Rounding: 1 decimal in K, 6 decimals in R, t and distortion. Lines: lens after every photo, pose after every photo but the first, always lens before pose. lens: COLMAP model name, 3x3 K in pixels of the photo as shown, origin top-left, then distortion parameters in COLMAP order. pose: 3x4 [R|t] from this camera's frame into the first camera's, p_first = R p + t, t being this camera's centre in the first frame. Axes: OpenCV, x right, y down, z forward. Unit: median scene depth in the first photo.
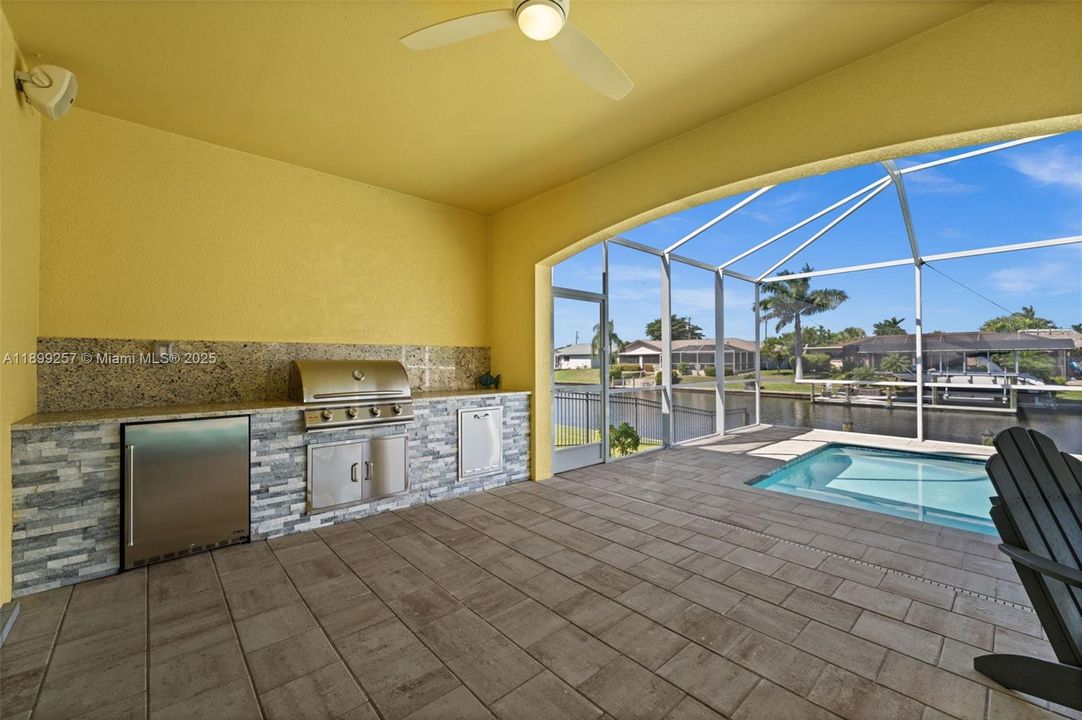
lens RADIAL K [[417.3, 0, 535.7], [0, 417.3, 363.5], [0, 0, 1]] dist [-0.001993, -0.000284]
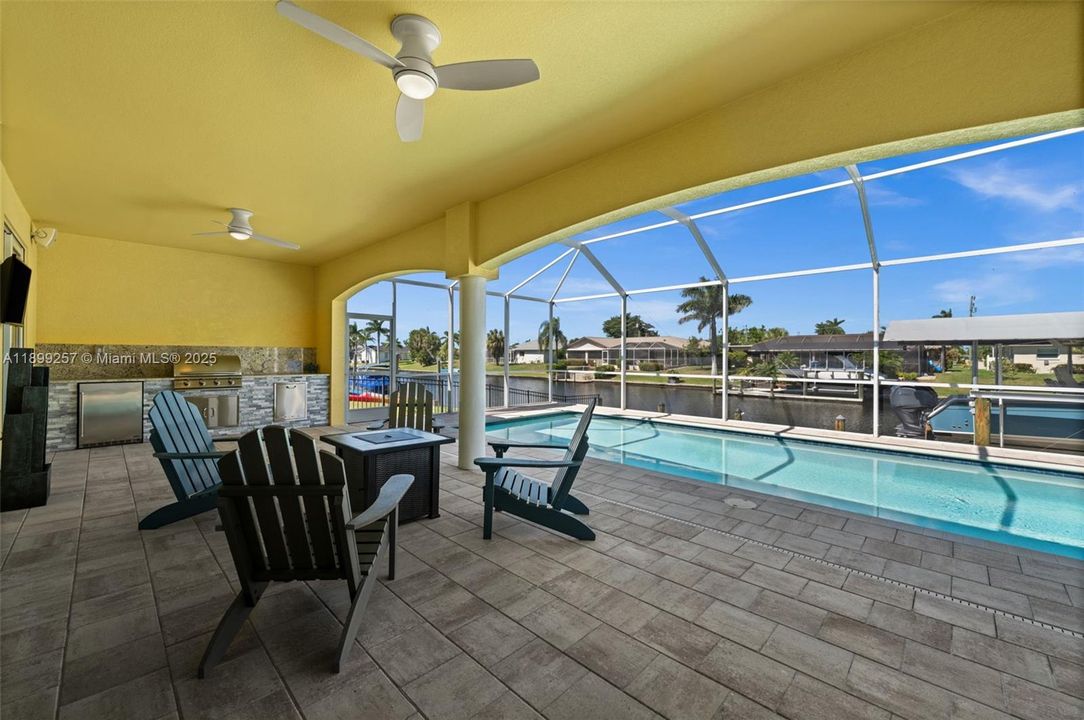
lens RADIAL K [[419.3, 0, 543.9], [0, 419.3, 359.4], [0, 0, 1]] dist [-0.003708, 0.000423]
pose [[0.997927, 0.008560, 0.063781, 0.138737], [-0.008747, 0.999958, 0.002662, -0.001141], [-0.063755, -0.003214, 0.997960, -0.142747]]
